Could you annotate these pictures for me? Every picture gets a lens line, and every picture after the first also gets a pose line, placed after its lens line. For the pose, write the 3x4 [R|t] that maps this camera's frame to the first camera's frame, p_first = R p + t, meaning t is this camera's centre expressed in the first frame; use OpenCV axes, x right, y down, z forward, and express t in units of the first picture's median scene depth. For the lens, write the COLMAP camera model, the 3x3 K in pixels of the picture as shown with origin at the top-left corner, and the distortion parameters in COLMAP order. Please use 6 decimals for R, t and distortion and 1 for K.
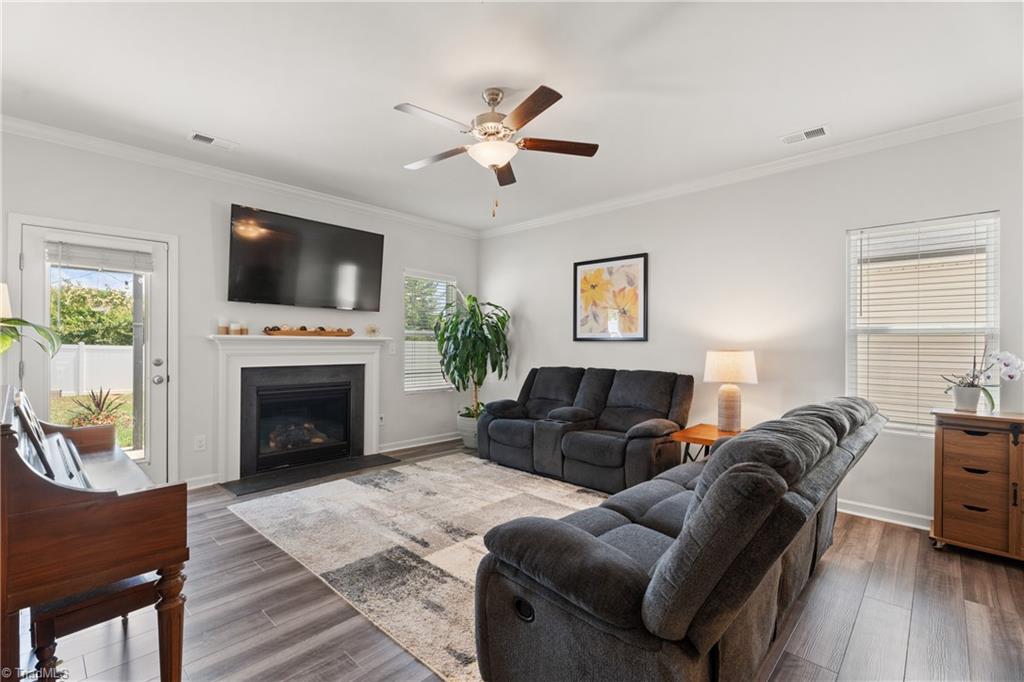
lens RADIAL K [[446.5, 0, 512.0], [0, 446.5, 341.0], [0, 0, 1]] dist [-0.002330, -0.000026]
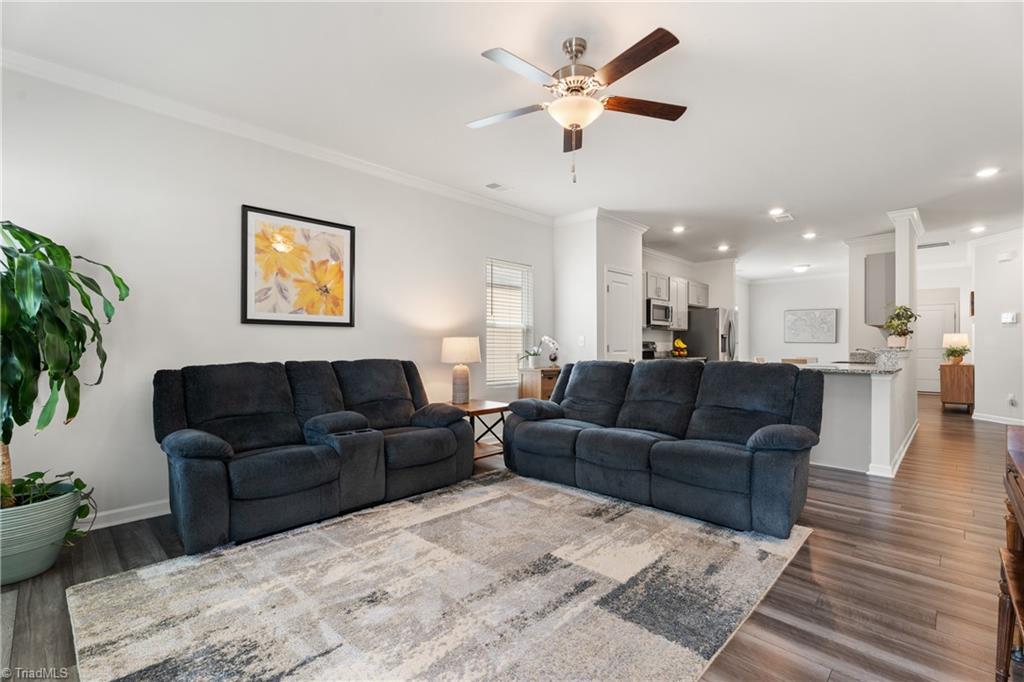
lens RADIAL K [[446.5, 0, 512.0], [0, 446.5, 341.0], [0, 0, 1]] dist [-0.002330, -0.000026]
pose [[0.039206, -0.001919, 0.999229, -0.648423], [-0.007487, 0.999970, 0.002214, 0.027596], [-0.999203, -0.007568, 0.039191, 0.744135]]
